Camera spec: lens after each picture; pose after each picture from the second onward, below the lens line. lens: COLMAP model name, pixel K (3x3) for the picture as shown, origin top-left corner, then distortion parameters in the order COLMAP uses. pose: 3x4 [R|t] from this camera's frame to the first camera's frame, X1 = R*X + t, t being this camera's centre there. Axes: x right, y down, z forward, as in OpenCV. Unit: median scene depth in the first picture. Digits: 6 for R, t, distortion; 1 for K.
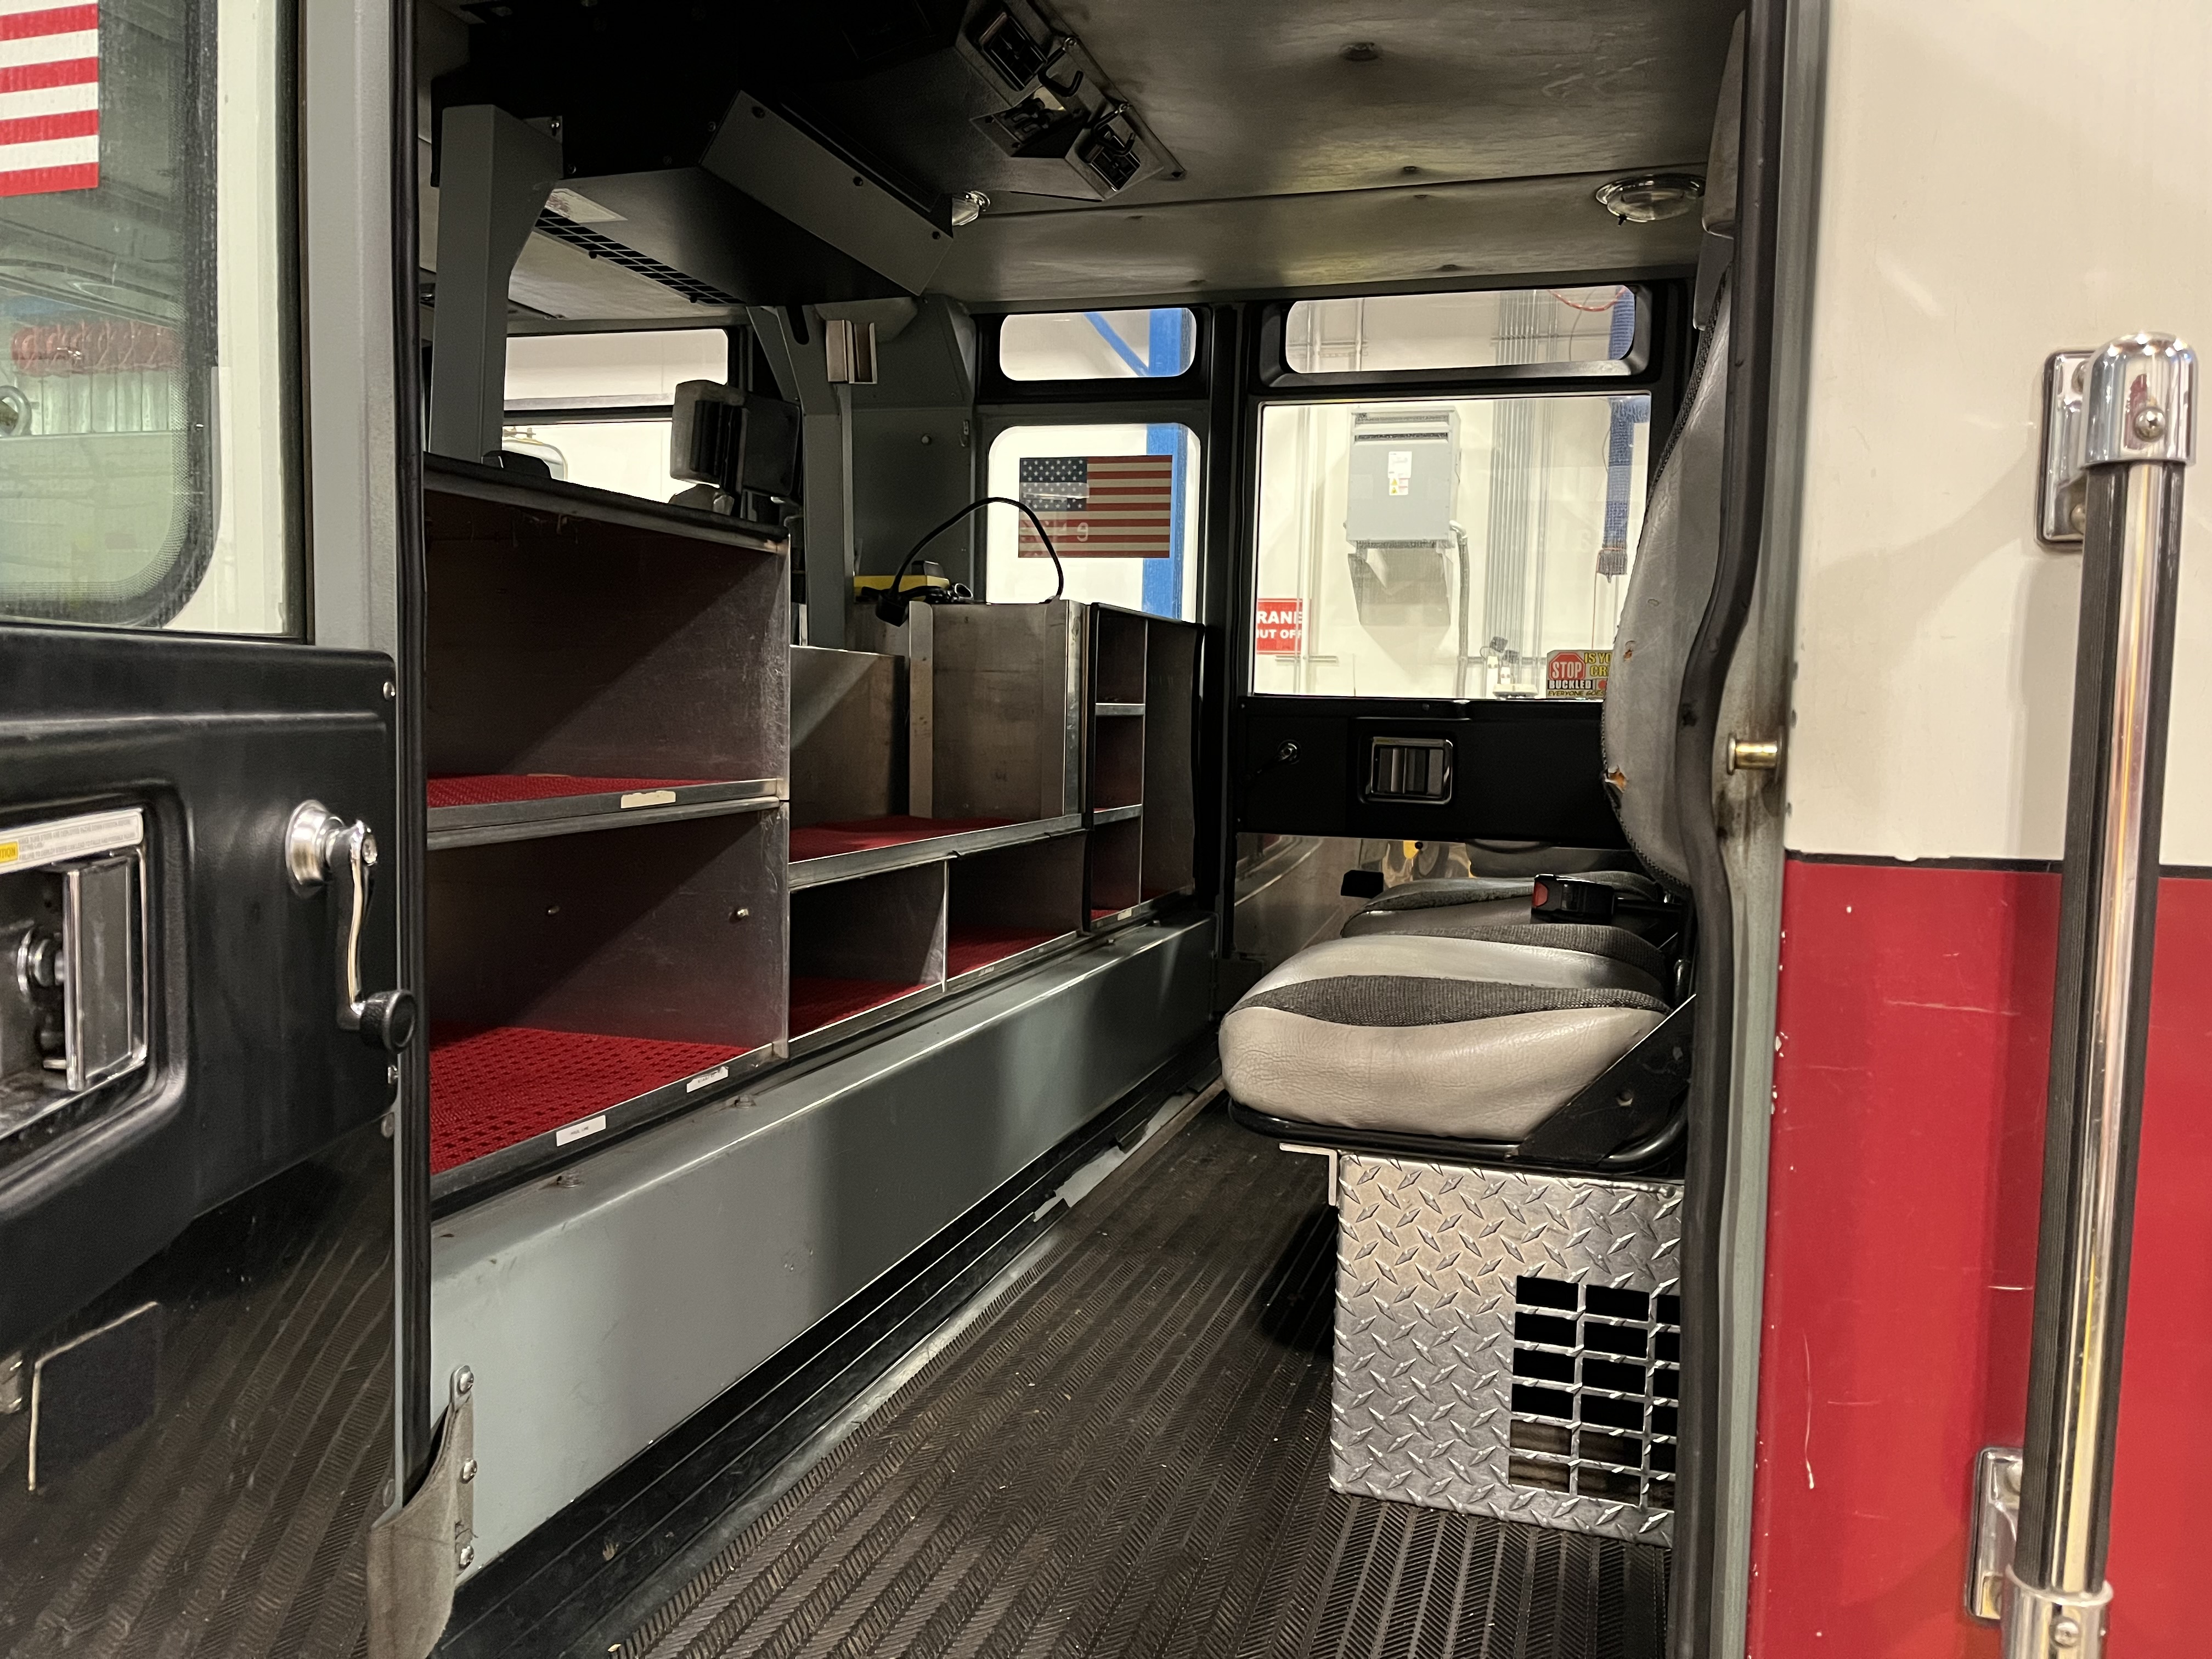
lens RADIAL K [[1683.5, 0, 1099.2], [0, 1683.5, 829.8], [0, 0, 1]] dist [0.046853, -0.064679]
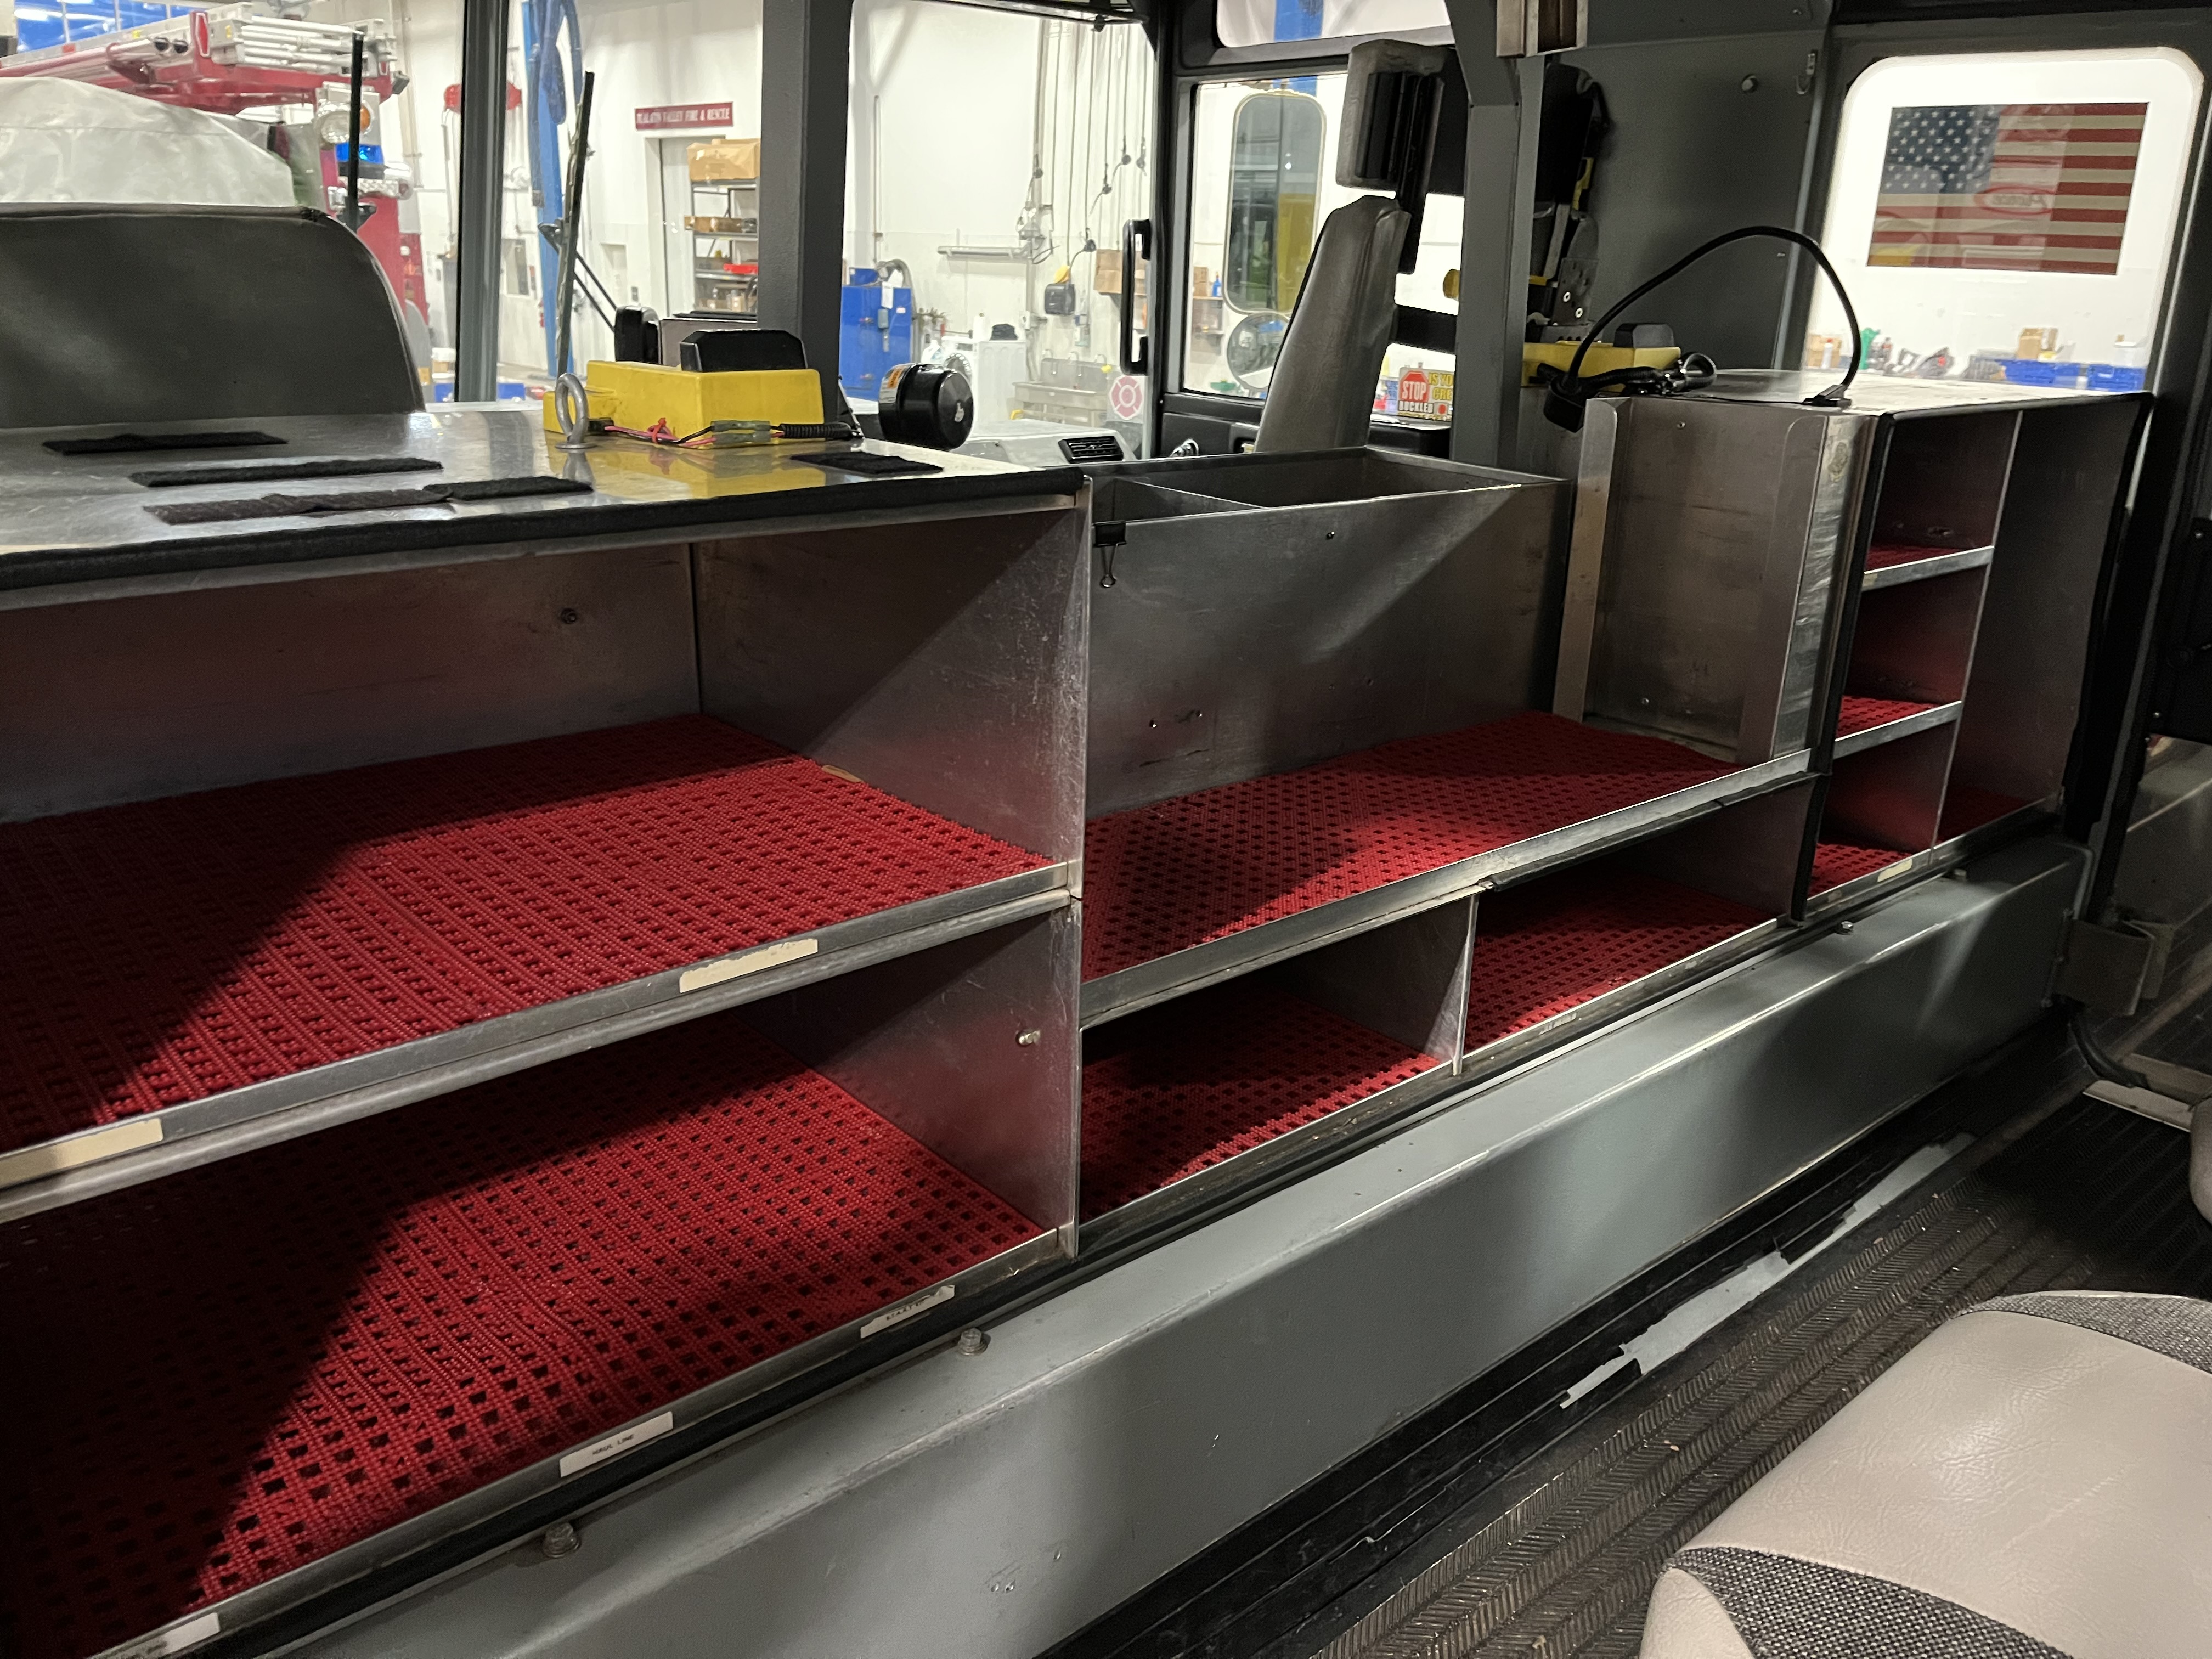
lens RADIAL K [[1683.5, 0, 1106.0], [0, 1683.5, 824.0], [0, 0, 1]] dist [0.046853, -0.064679]
pose [[0.851007, 0.167453, -0.497742, 0.093354], [-0.044695, 0.967456, 0.249059, -0.140115], [0.523249, -0.189705, 0.830796, 0.330245]]
